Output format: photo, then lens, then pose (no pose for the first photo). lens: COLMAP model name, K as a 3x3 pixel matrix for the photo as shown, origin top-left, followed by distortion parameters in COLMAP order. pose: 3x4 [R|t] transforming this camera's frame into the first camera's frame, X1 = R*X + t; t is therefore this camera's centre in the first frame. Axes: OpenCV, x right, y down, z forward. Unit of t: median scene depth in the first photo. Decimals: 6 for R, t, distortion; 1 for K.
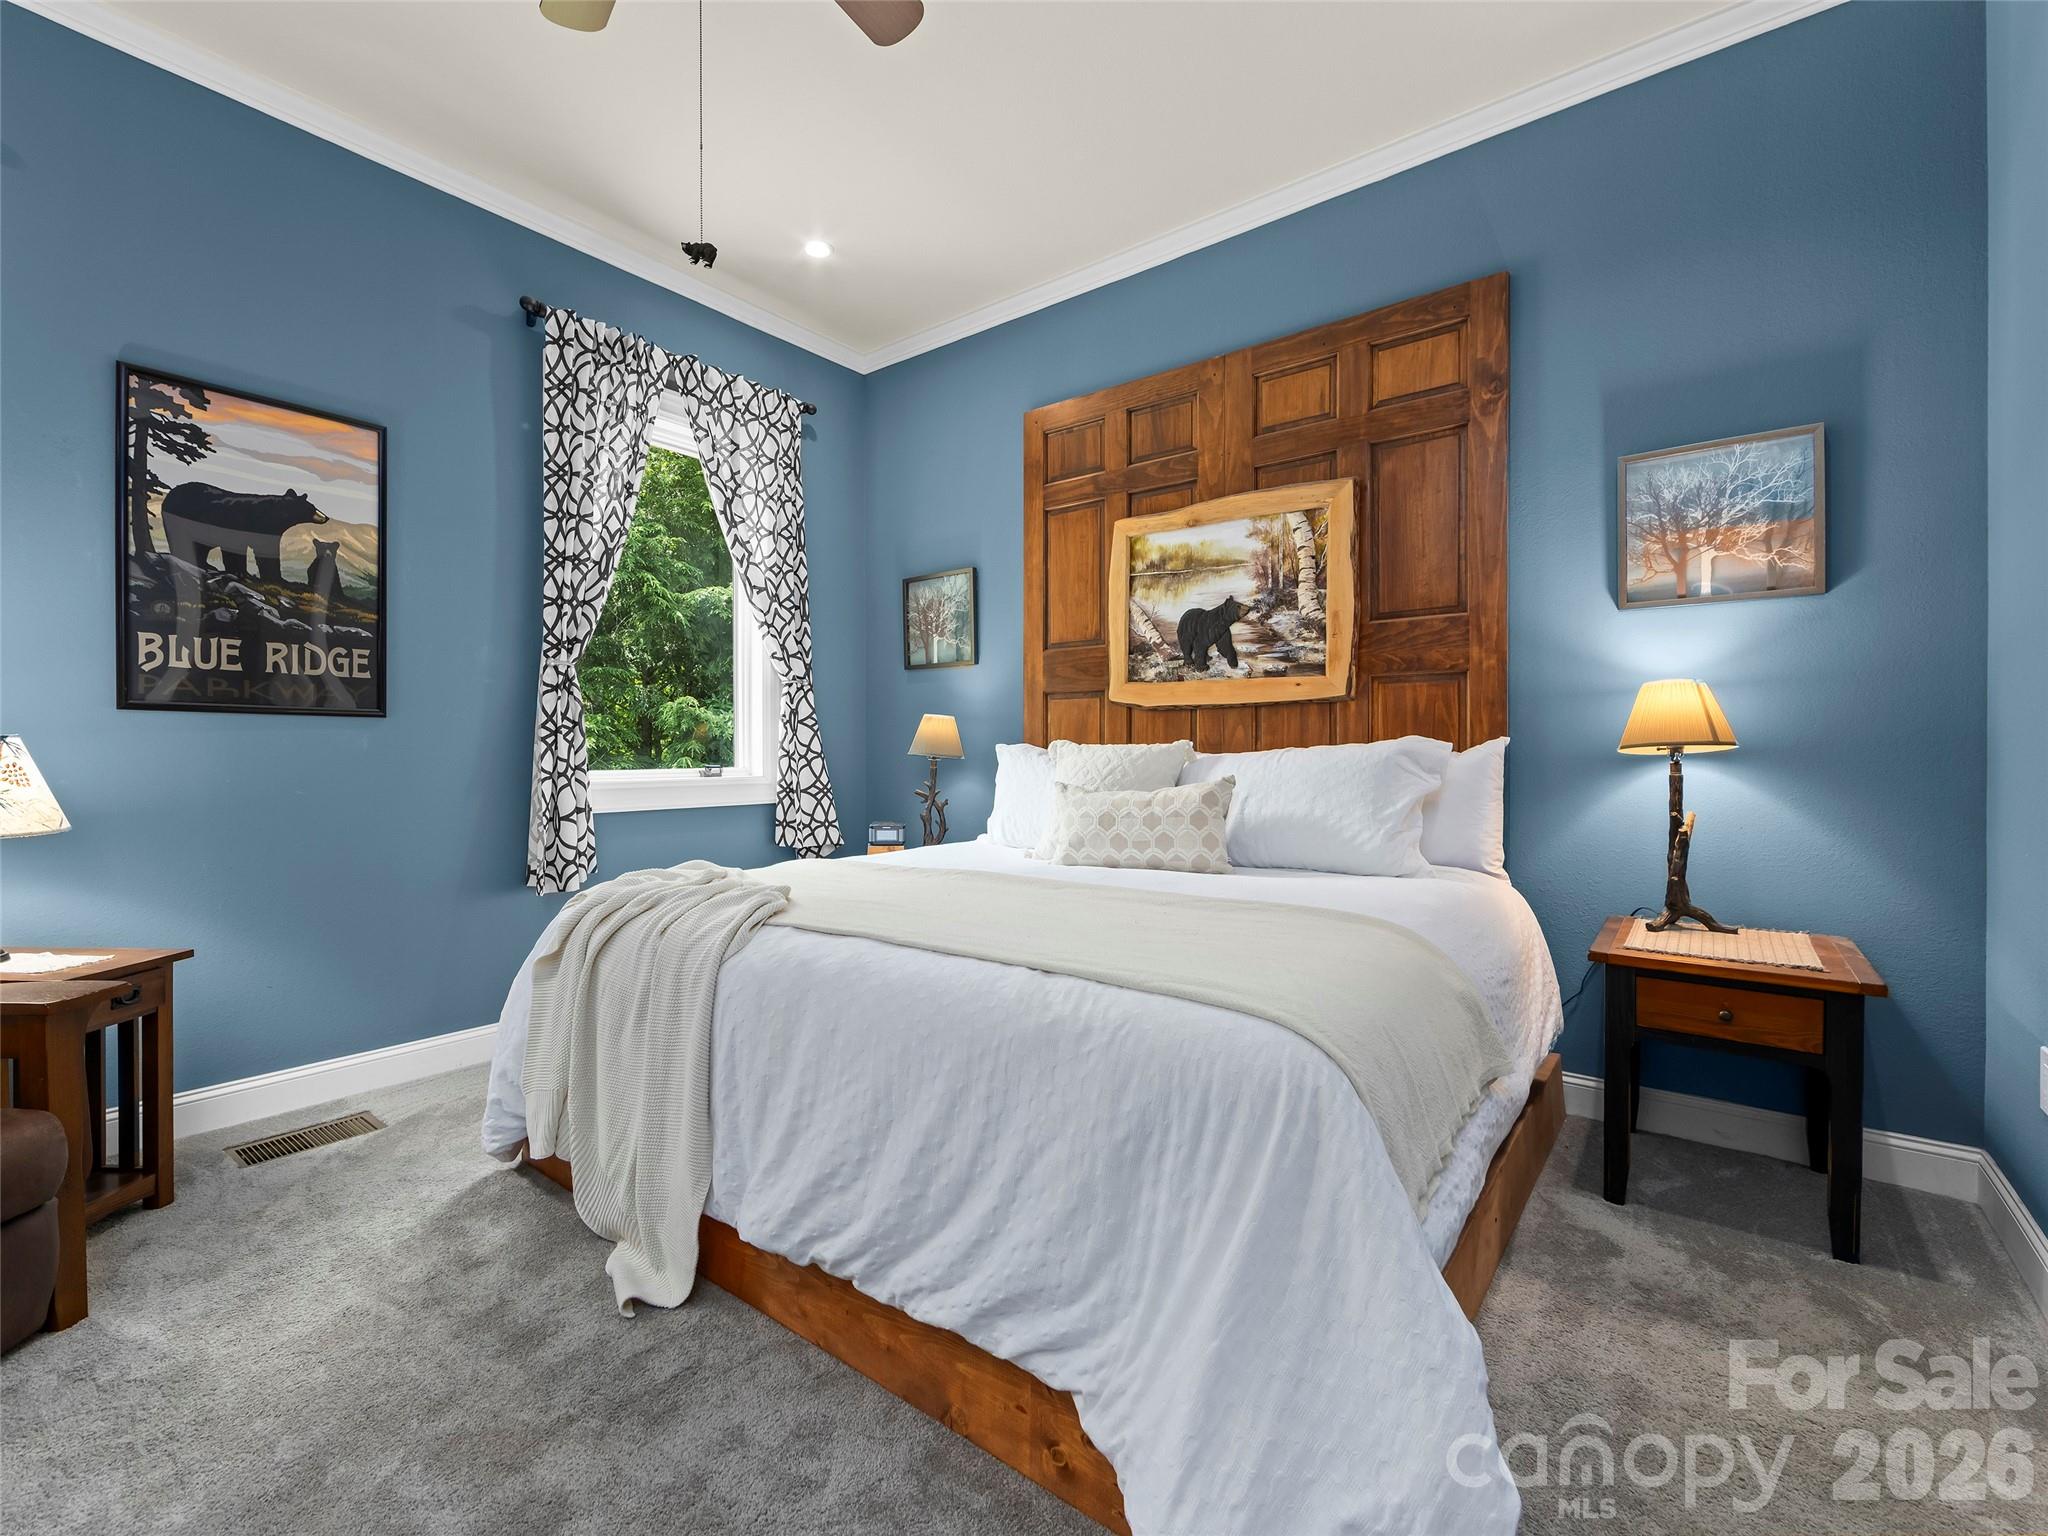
lens RADIAL K [[920.7, 0, 1007.9], [0, 920.7, 759.2], [0, 0, 1]] dist [-0.002390, 0.000234]
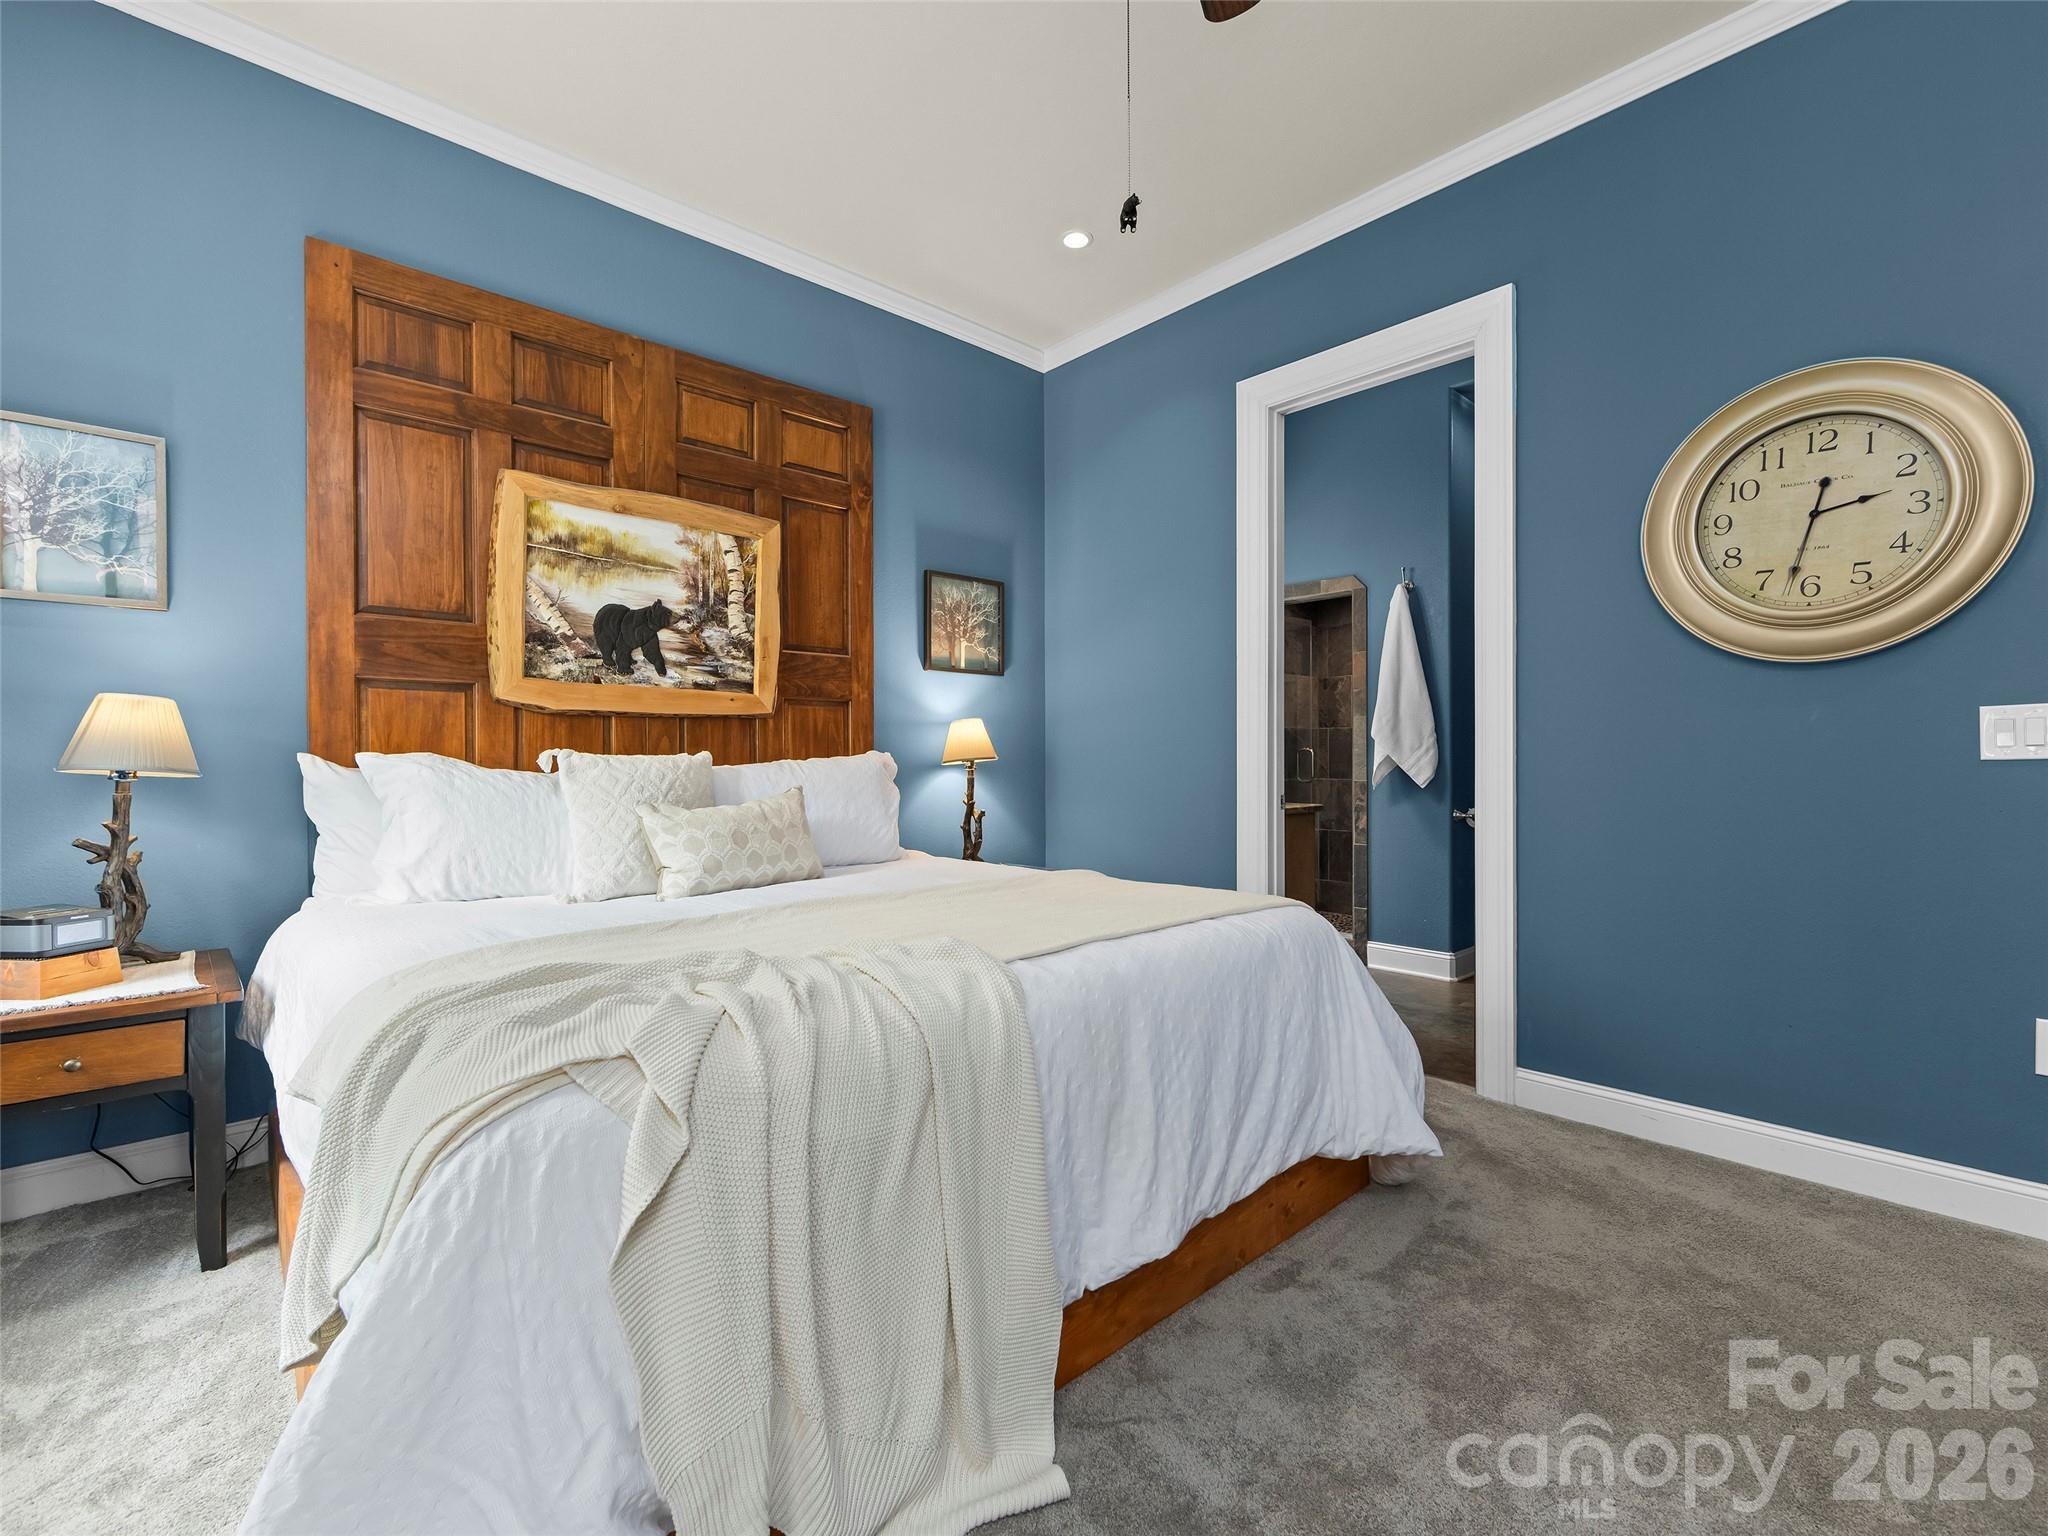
lens RADIAL K [[920.7, 0, 1009.0], [0, 920.7, 767.4], [0, 0, 1]] dist [-0.002390, 0.000234]
pose [[0.156279, -0.002374, 0.987710, -0.647188], [0.013003, 0.999915, 0.000346, -0.000407], [-0.987627, 0.012789, 0.156297, 0.505725]]
